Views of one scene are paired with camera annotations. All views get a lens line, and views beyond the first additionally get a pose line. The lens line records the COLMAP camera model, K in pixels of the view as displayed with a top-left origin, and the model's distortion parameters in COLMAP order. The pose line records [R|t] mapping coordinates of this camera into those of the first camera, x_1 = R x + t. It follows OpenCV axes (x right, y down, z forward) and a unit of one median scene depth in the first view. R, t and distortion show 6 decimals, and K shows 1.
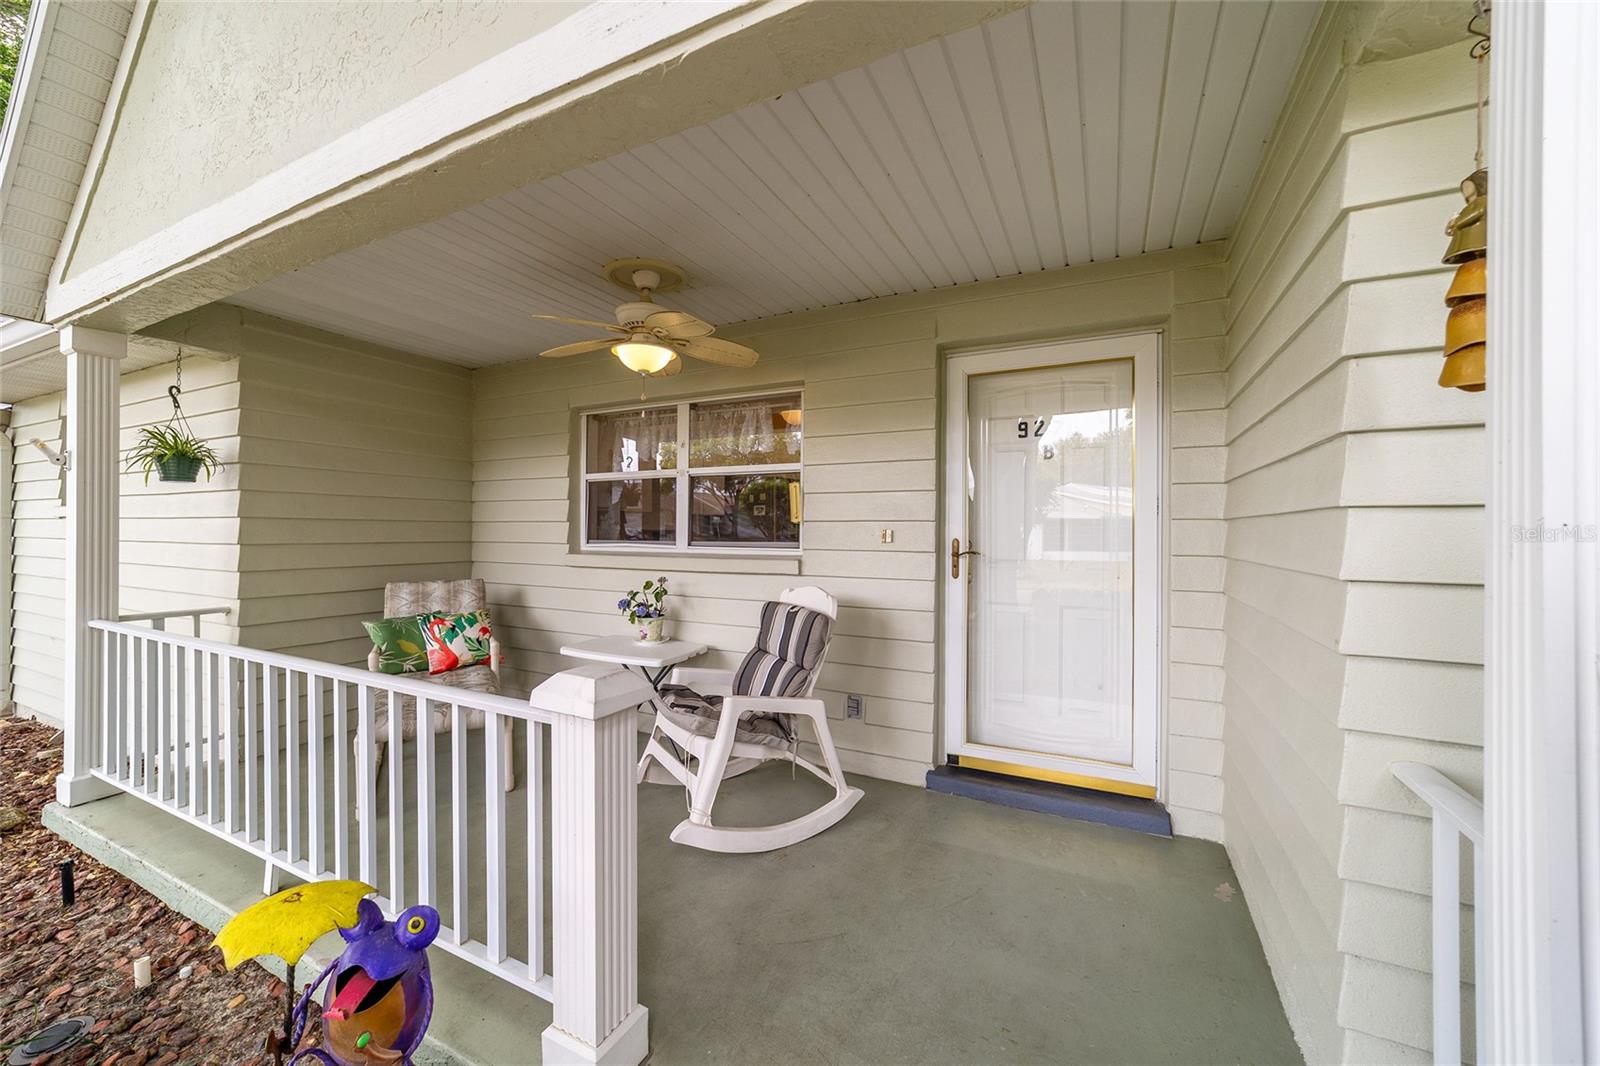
lens RADIAL K [[617.8, 0, 805.4], [0, 617.8, 524.5], [0, 0, 1]] dist [-0.014209, 0.005931]
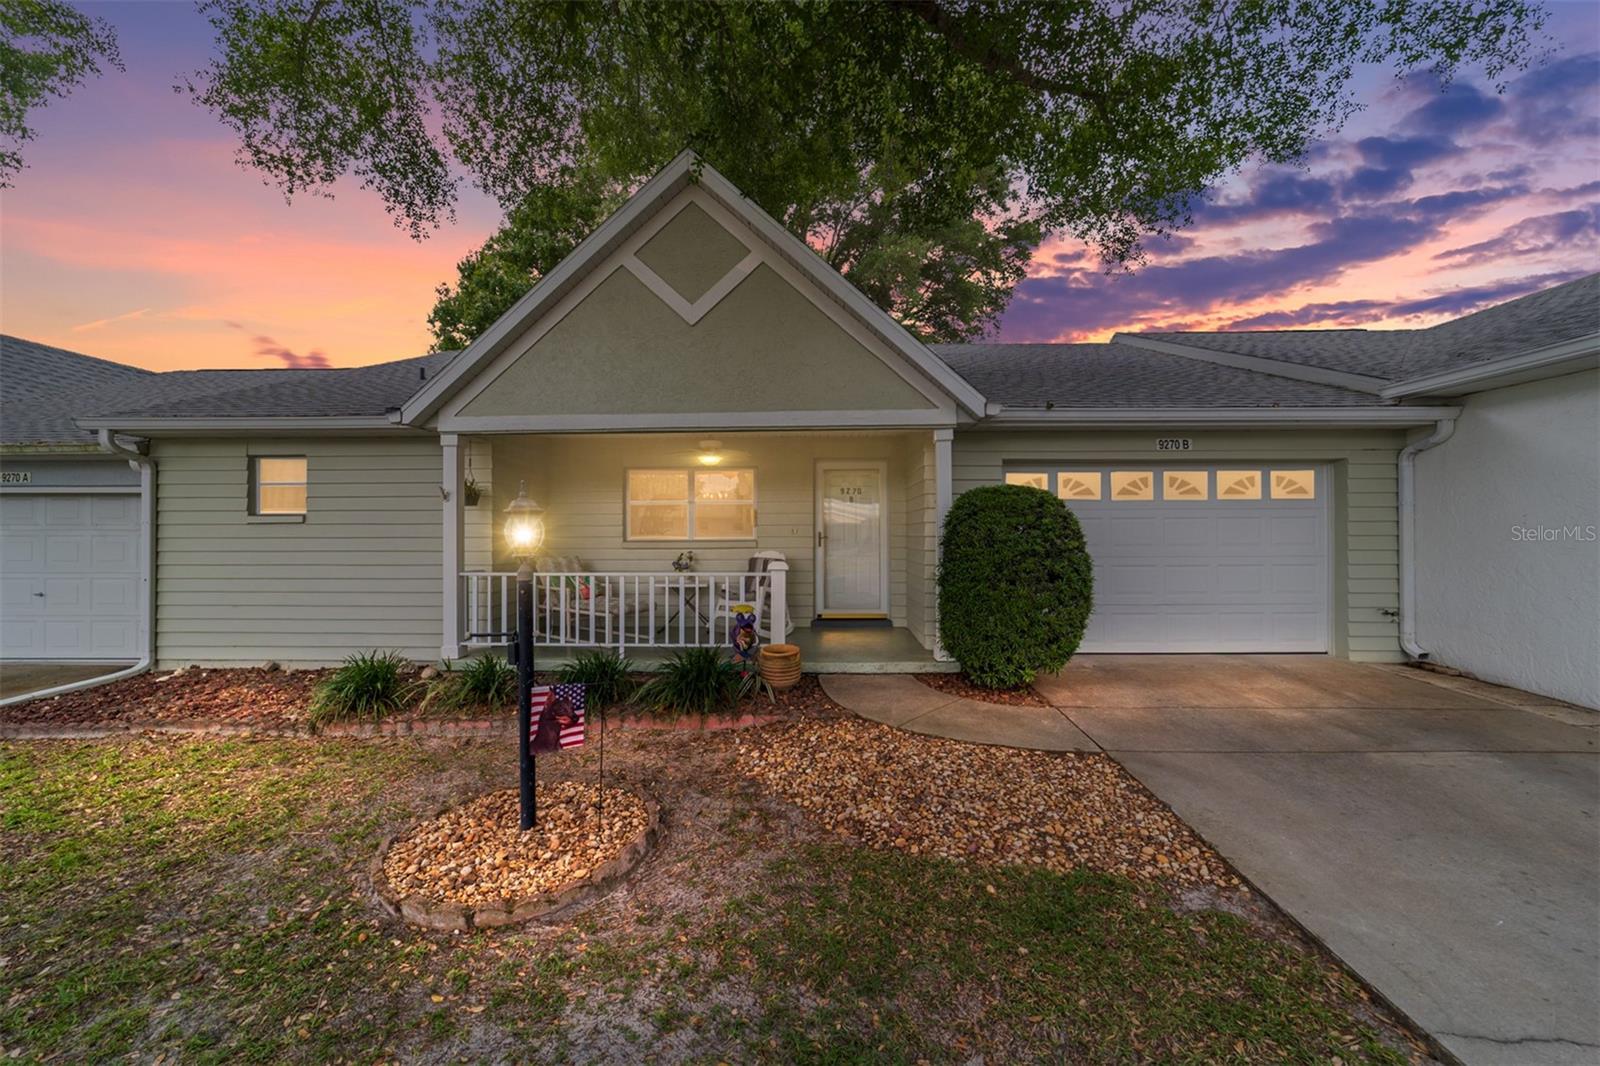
lens RADIAL K [[617.8, 0, 806.8], [0, 617.8, 527.5], [0, 0, 1]] dist [-0.014209, 0.005931]
pose [[0.906514, -0.003916, 0.422157, -0.911153], [0.003516, 0.999992, 0.001726, 0.001161], [-0.422160, -0.000080, 0.906521, -1.348534]]
